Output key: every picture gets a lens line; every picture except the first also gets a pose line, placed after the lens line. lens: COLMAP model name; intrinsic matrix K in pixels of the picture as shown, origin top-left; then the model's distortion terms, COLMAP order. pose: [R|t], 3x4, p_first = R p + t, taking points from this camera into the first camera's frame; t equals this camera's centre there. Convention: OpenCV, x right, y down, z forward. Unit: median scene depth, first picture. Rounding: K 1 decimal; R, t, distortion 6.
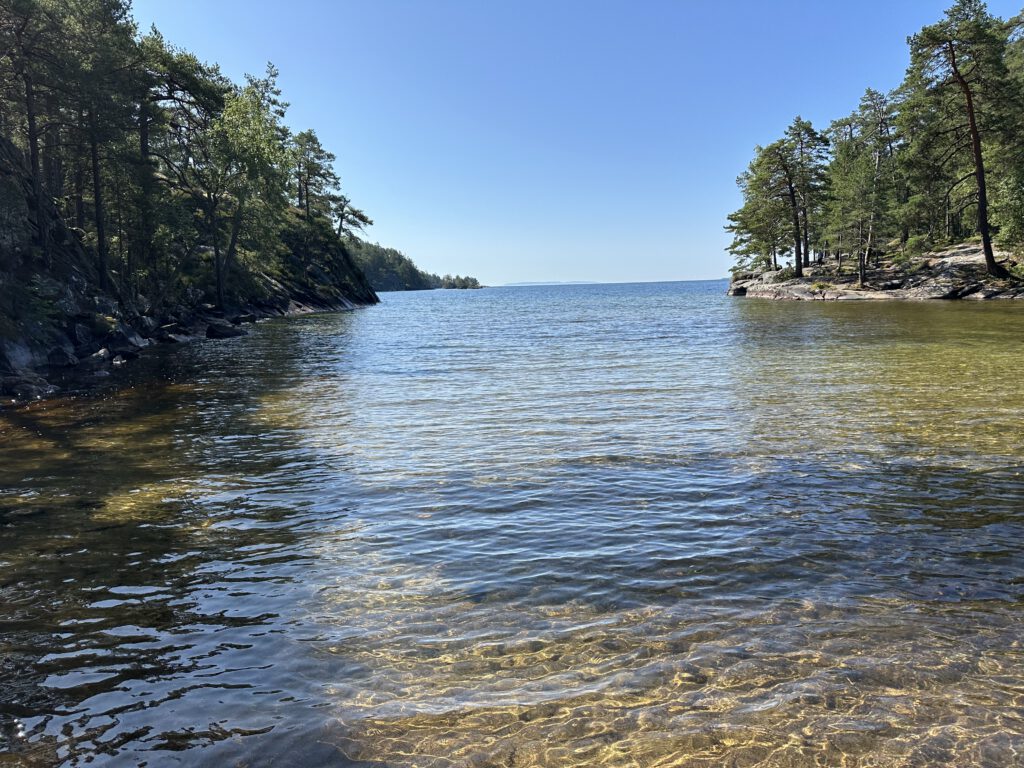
lens RADIAL K [[699.3, 0, 519.1], [0, 699.3, 383.7], [0, 0, 1]] dist [0.031909, -0.044091]
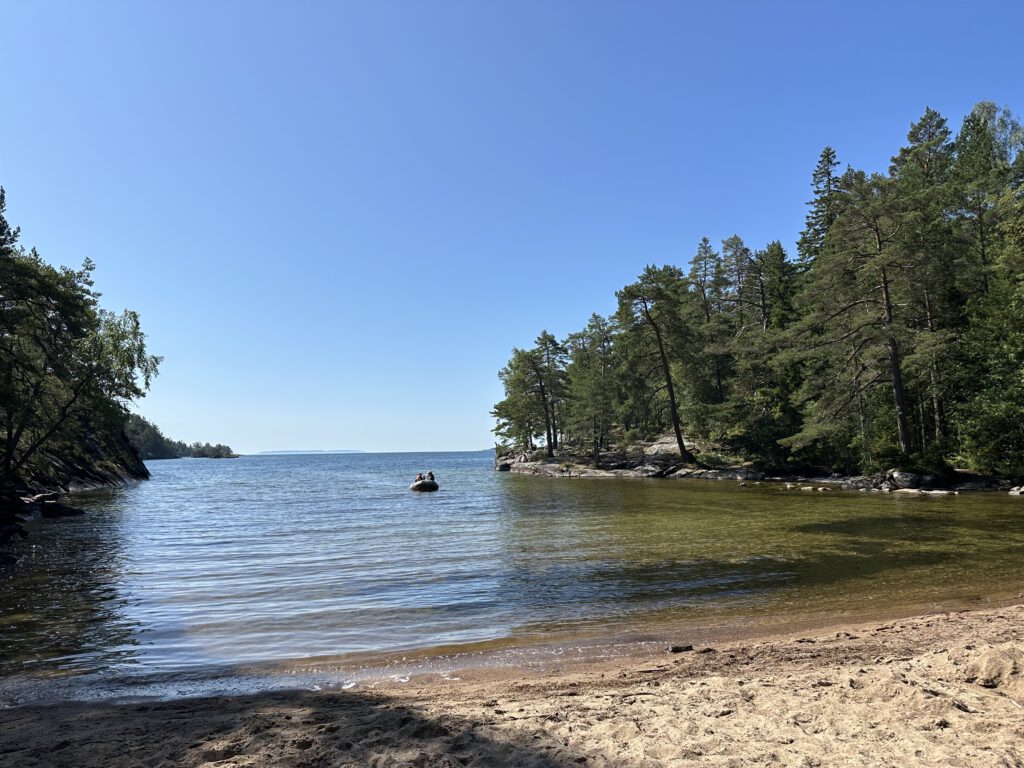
lens RADIAL K [[699.3, 0, 522.3], [0, 699.3, 389.4], [0, 0, 1]] dist [0.031909, -0.044091]
pose [[0.943629, 0.042186, 0.328306, -0.051344], [0.034773, 0.973723, -0.225065, 0.005430], [-0.329173, 0.223794, 0.917366, -0.123184]]
